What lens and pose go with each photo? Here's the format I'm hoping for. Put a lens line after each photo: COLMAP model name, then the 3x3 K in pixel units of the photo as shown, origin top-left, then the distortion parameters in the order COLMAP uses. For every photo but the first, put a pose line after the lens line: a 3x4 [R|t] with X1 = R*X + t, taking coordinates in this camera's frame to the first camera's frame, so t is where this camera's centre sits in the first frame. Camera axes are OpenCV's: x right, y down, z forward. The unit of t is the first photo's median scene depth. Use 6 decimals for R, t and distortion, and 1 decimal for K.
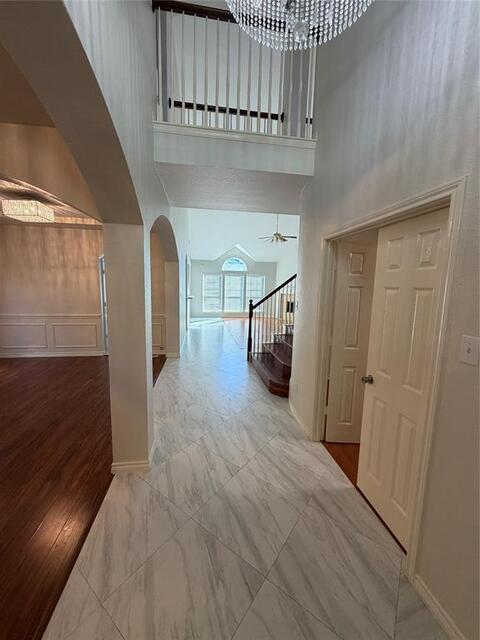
lens RADIAL K [[256.3, 0, 243.2], [0, 256.3, 319.2], [0, 0, 1]] dist [0.000860, -0.000154]
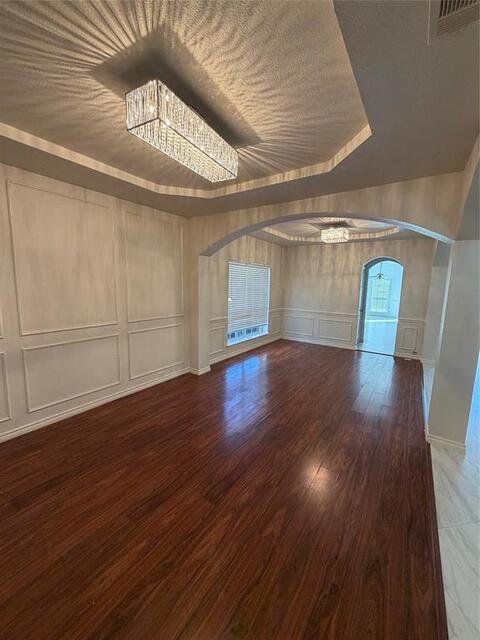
lens RADIAL K [[256.3, 0, 238.6], [0, 256.3, 318.1], [0, 0, 1]] dist [0.000860, -0.000154]
pose [[0.716603, 0.086629, -0.692081, -0.141027], [-0.100293, 0.994743, 0.020667, 0.029226], [0.690233, 0.054601, 0.721524, -0.218129]]
